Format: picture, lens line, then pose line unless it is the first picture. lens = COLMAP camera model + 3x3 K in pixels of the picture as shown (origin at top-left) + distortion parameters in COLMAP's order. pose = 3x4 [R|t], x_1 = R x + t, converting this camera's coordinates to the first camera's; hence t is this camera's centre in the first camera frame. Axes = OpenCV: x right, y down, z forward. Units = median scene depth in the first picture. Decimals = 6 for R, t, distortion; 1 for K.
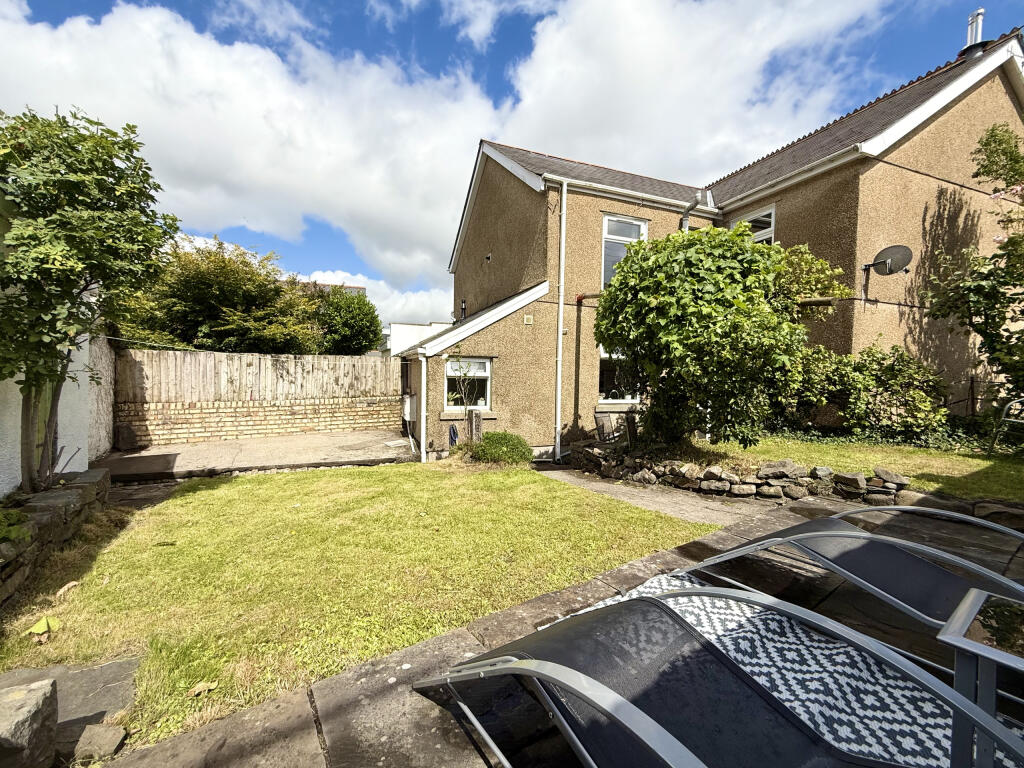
lens RADIAL K [[409.7, 0, 515.7], [0, 409.7, 382.9], [0, 0, 1]] dist [-0.000918, 0.000100]
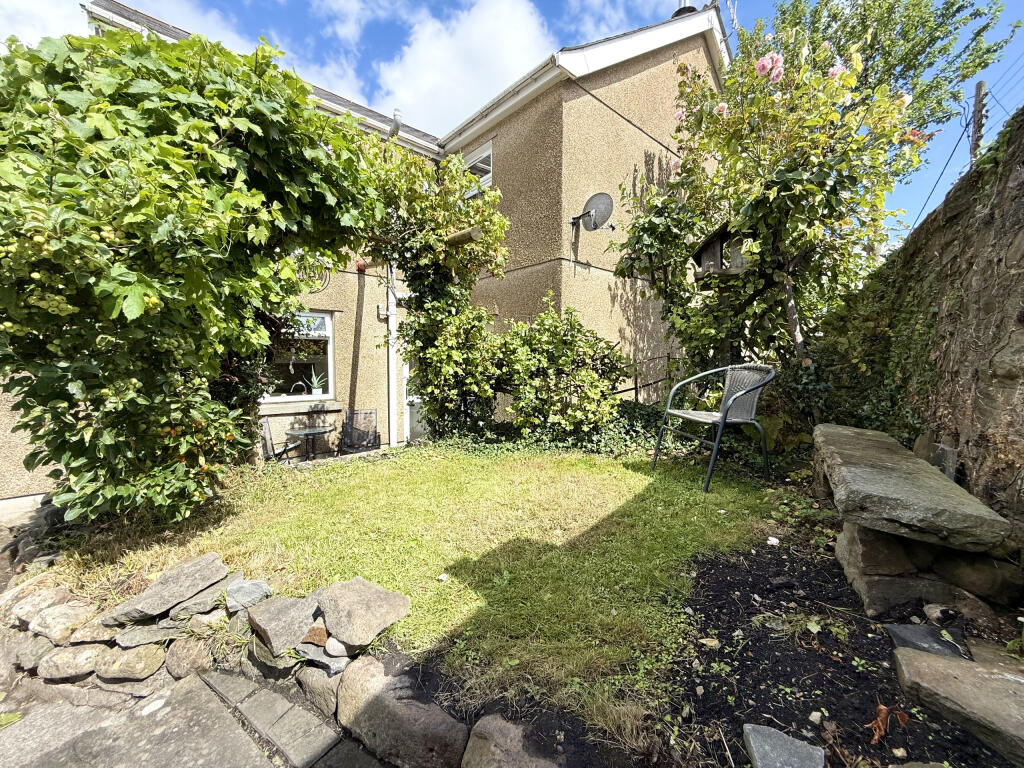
lens RADIAL K [[409.7, 0, 508.2], [0, 409.7, 382.8], [0, 0, 1]] dist [-0.000918, 0.000100]
pose [[0.930496, -0.039066, 0.364214, 0.523876], [0.029035, 0.999034, 0.032977, 0.009894], [-0.365150, -0.020110, 0.930731, 0.350380]]
